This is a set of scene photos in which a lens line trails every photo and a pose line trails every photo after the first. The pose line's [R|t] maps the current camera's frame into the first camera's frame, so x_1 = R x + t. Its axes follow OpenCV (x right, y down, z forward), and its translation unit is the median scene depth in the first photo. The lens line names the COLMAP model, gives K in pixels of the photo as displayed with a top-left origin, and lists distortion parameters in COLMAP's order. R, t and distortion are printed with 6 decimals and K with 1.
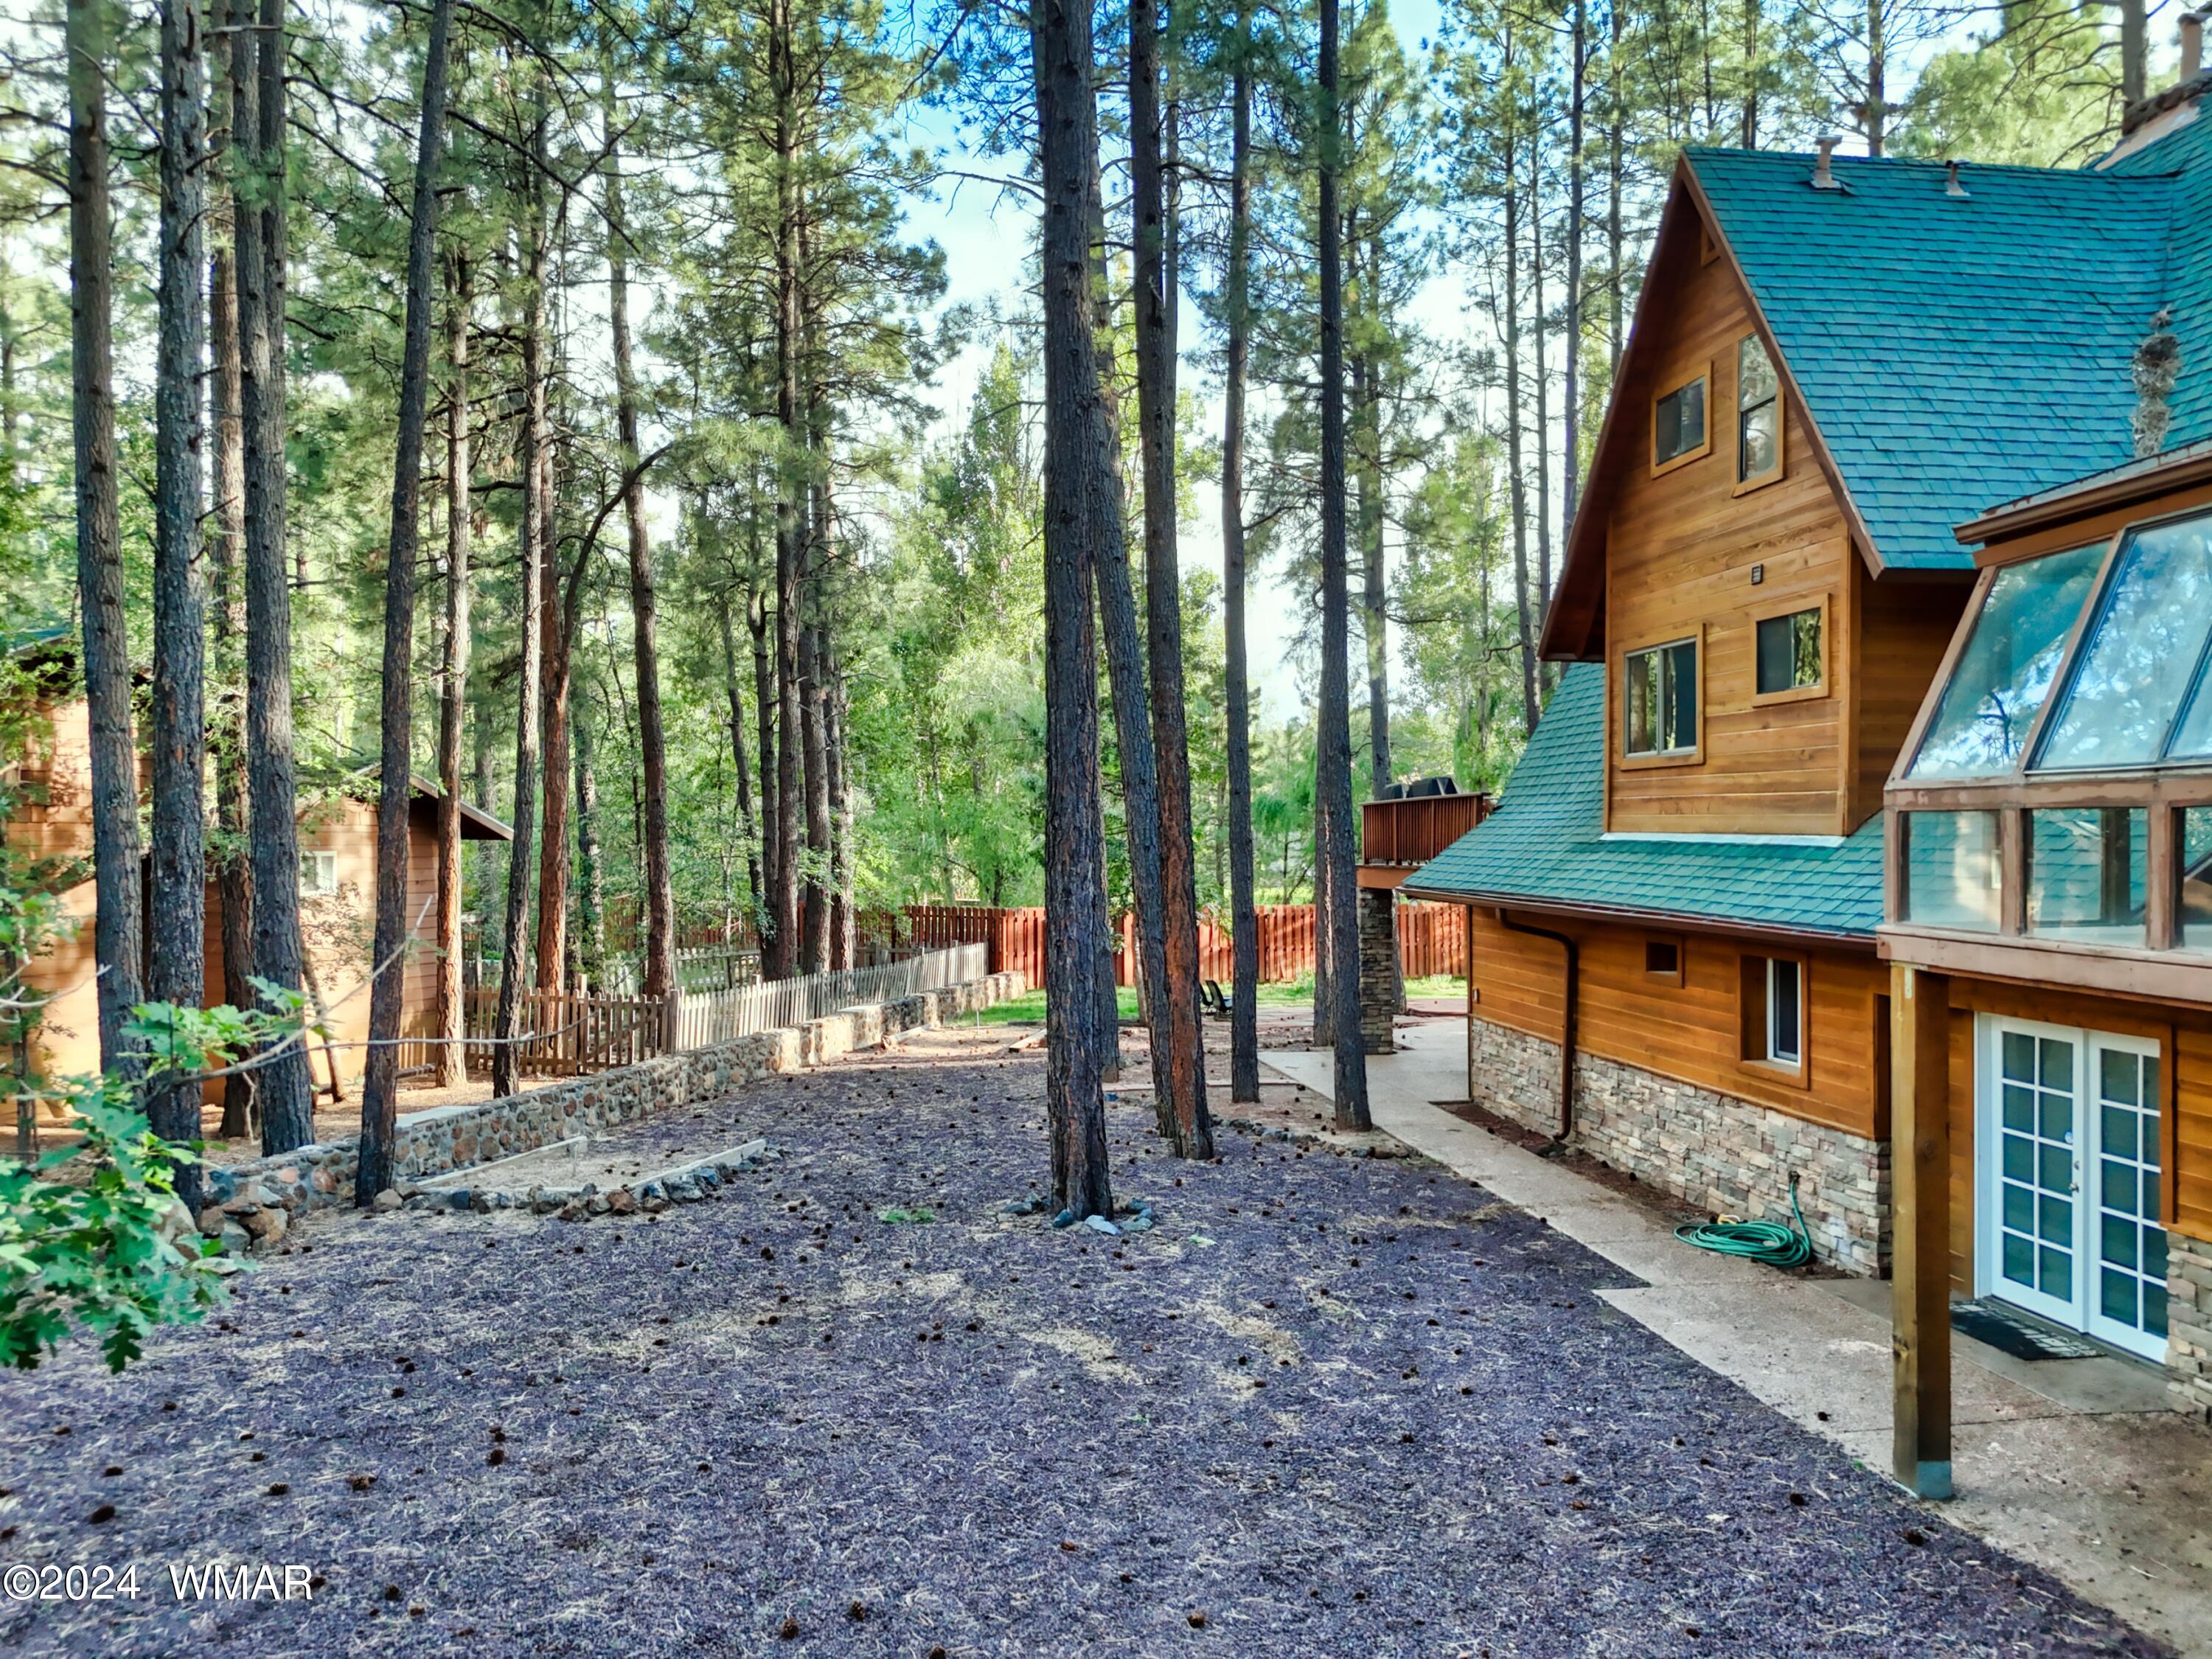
lens RADIAL K [[1641.4, 0, 1106.0], [0, 1641.4, 829.5], [0, 0, 1]] dist [0.030475, -0.009126]
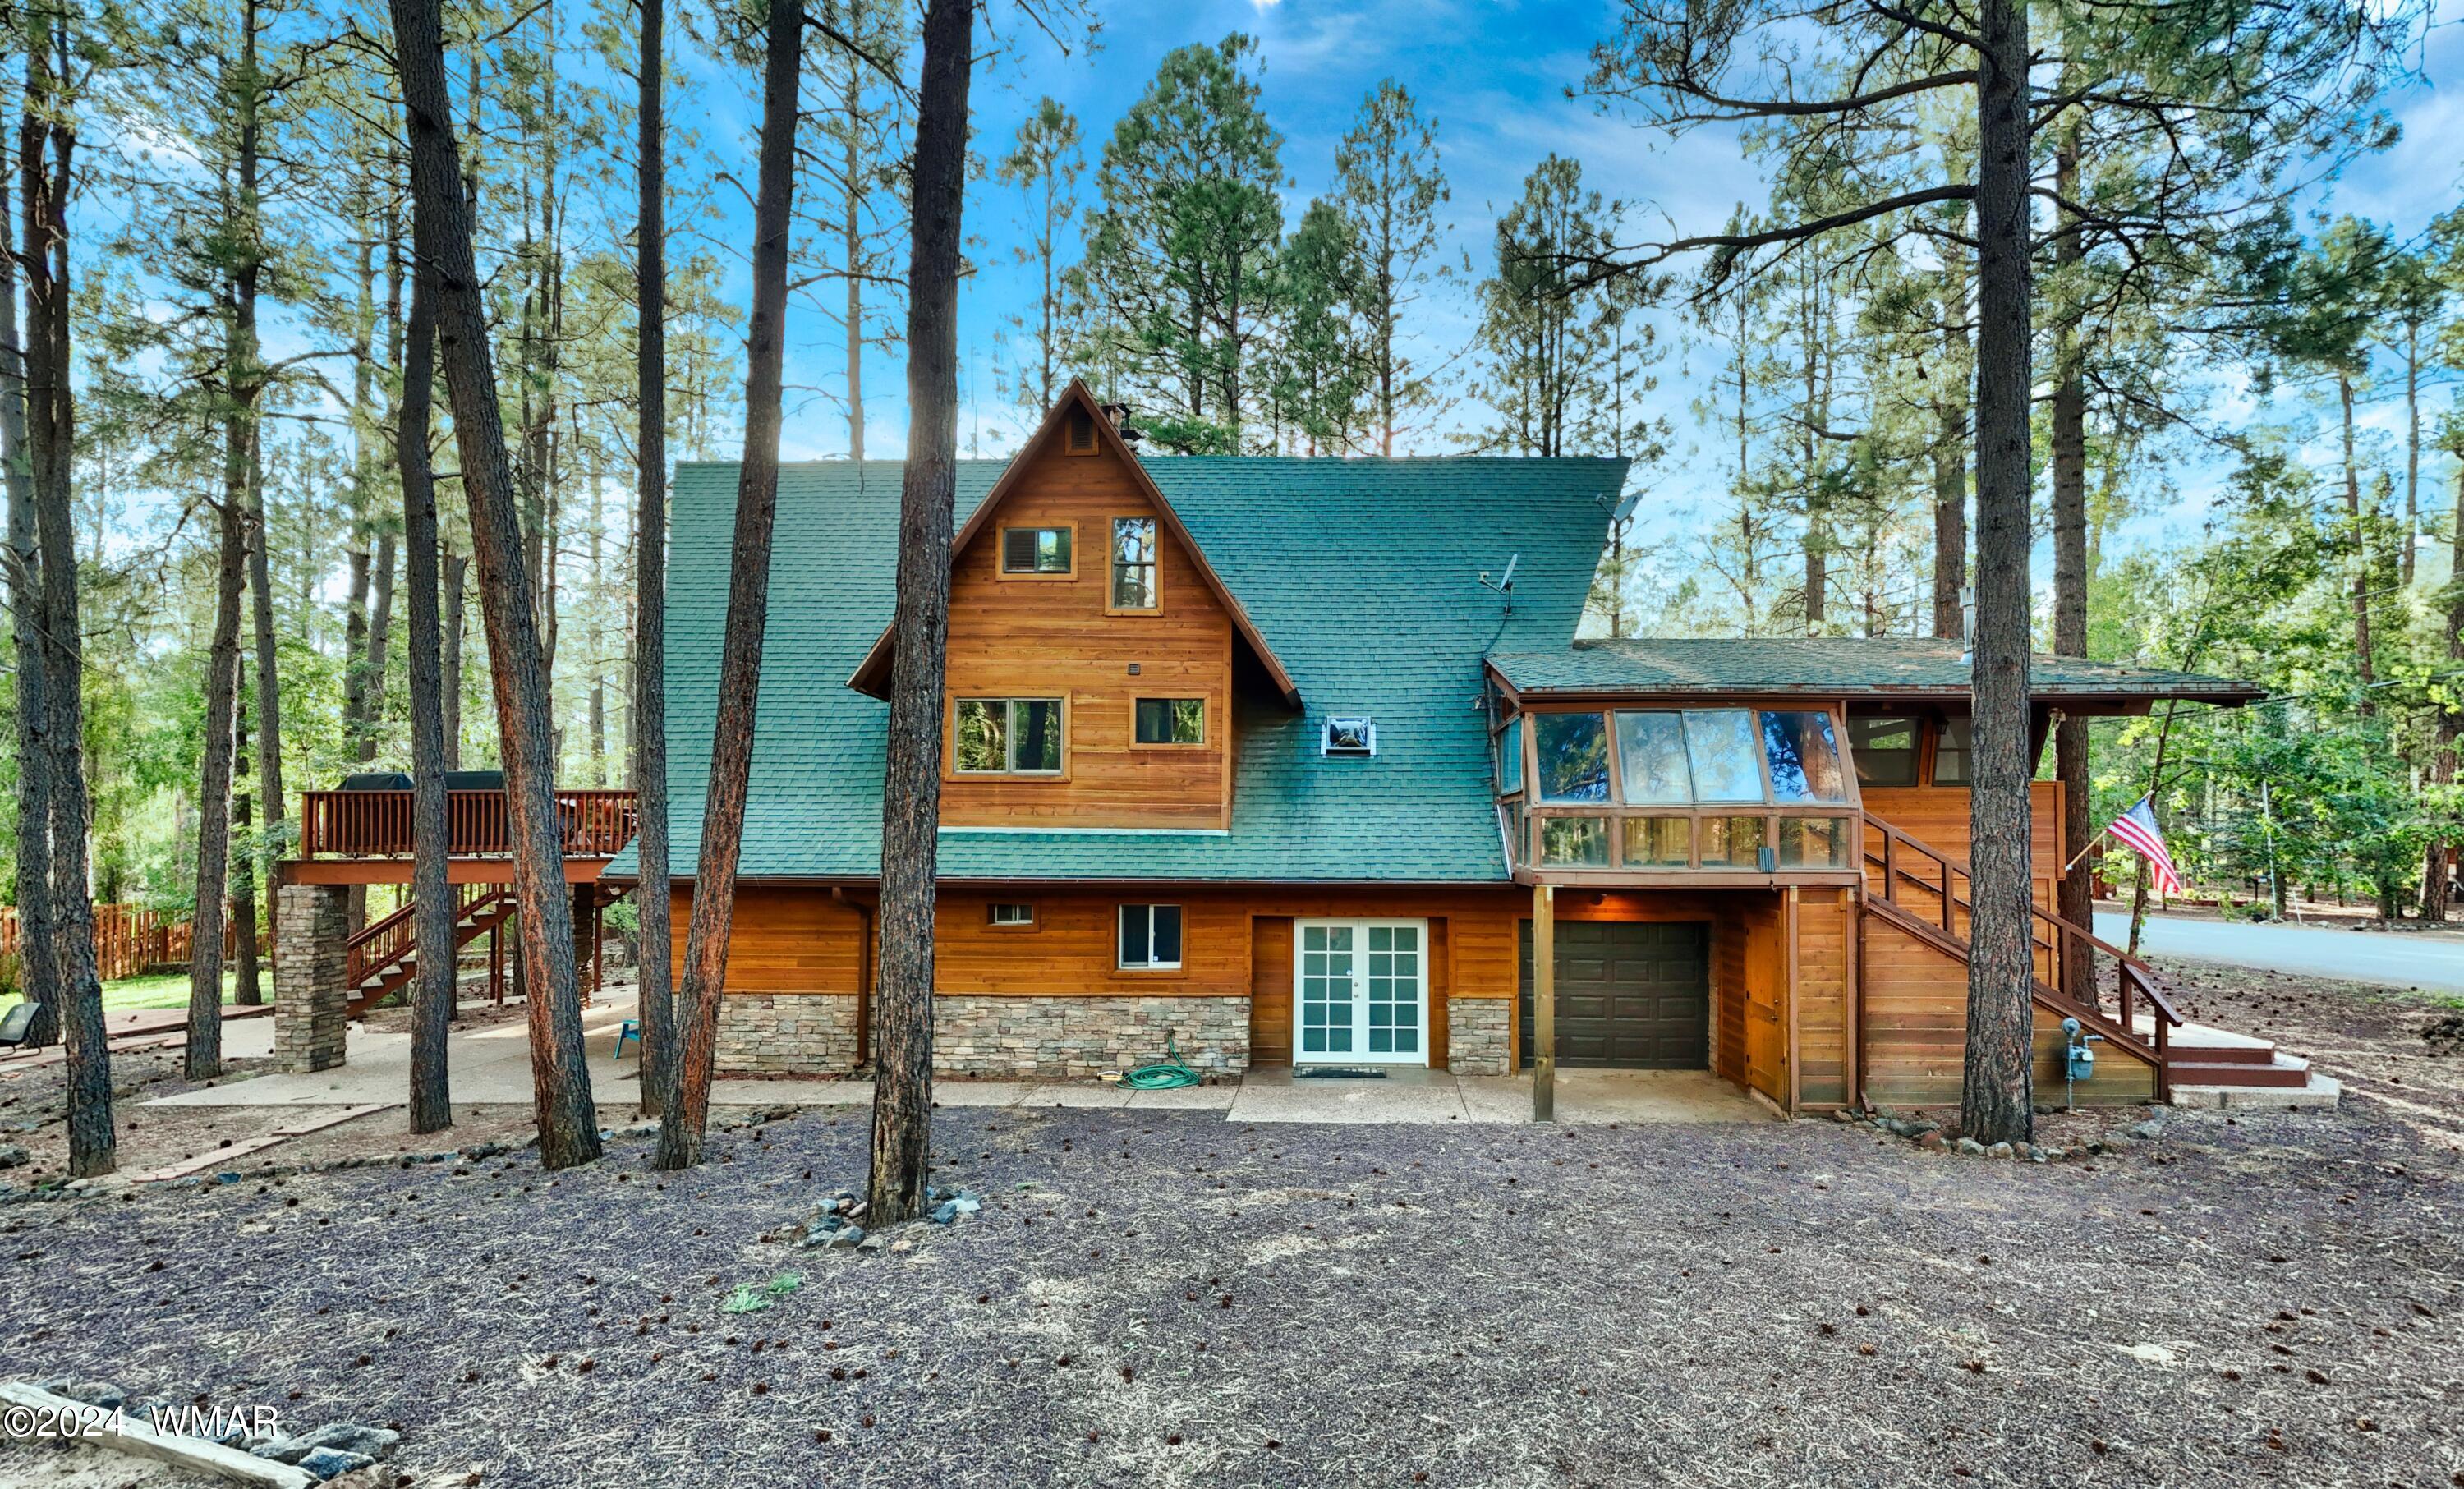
lens RADIAL K [[1121.8, 0, 1233.5], [0, 1121.8, 817.7], [0, 0, 1]] dist [0.000380, 0.000011]
pose [[0.186263, 0.006439, 0.982479, -0.664135], [0.001365, 0.999976, -0.006813, -0.000757], [-0.982499, 0.002610, 0.186249, 0.693002]]
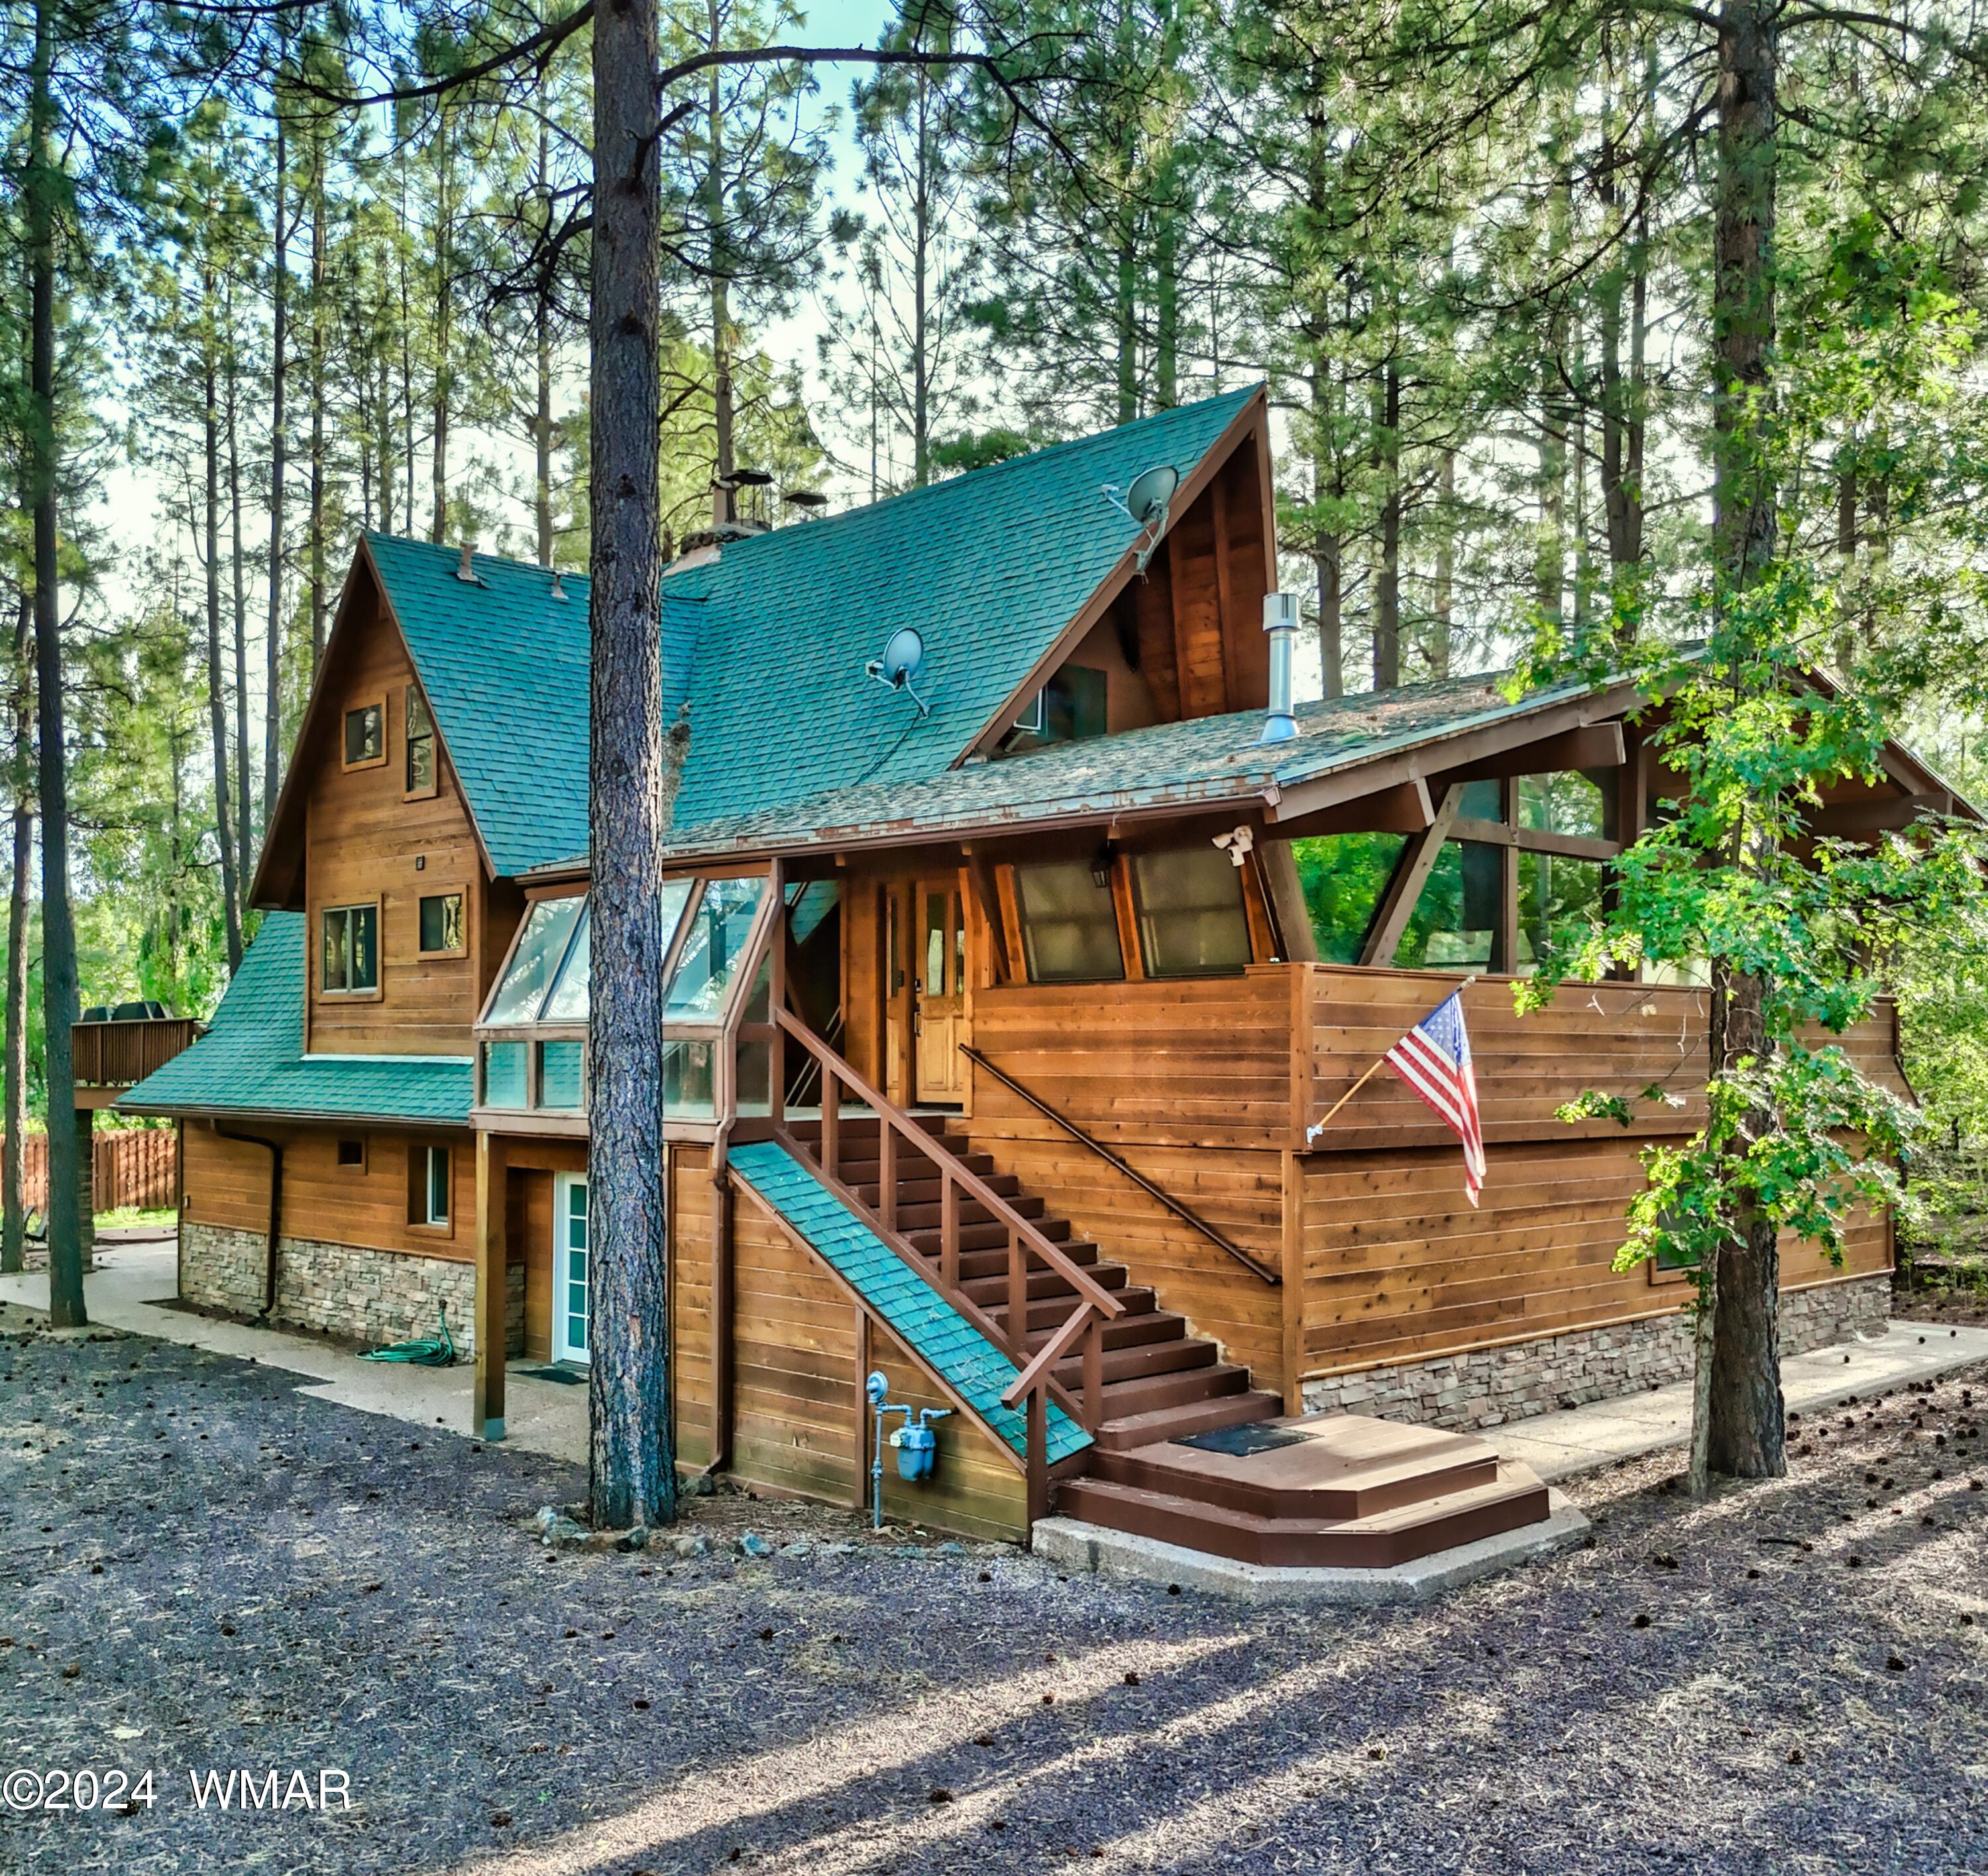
lens RADIAL K [[1953.5, 0, 995.5], [0, 1953.5, 1037.7], [0, 0, 1]] dist [0.116013, -0.243927]
pose [[0.808602, 0.004438, 0.588339, -0.171212], [-0.000592, 0.999977, -0.006729, -0.000826], [-0.588356, 0.005093, 0.808586, -0.576300]]
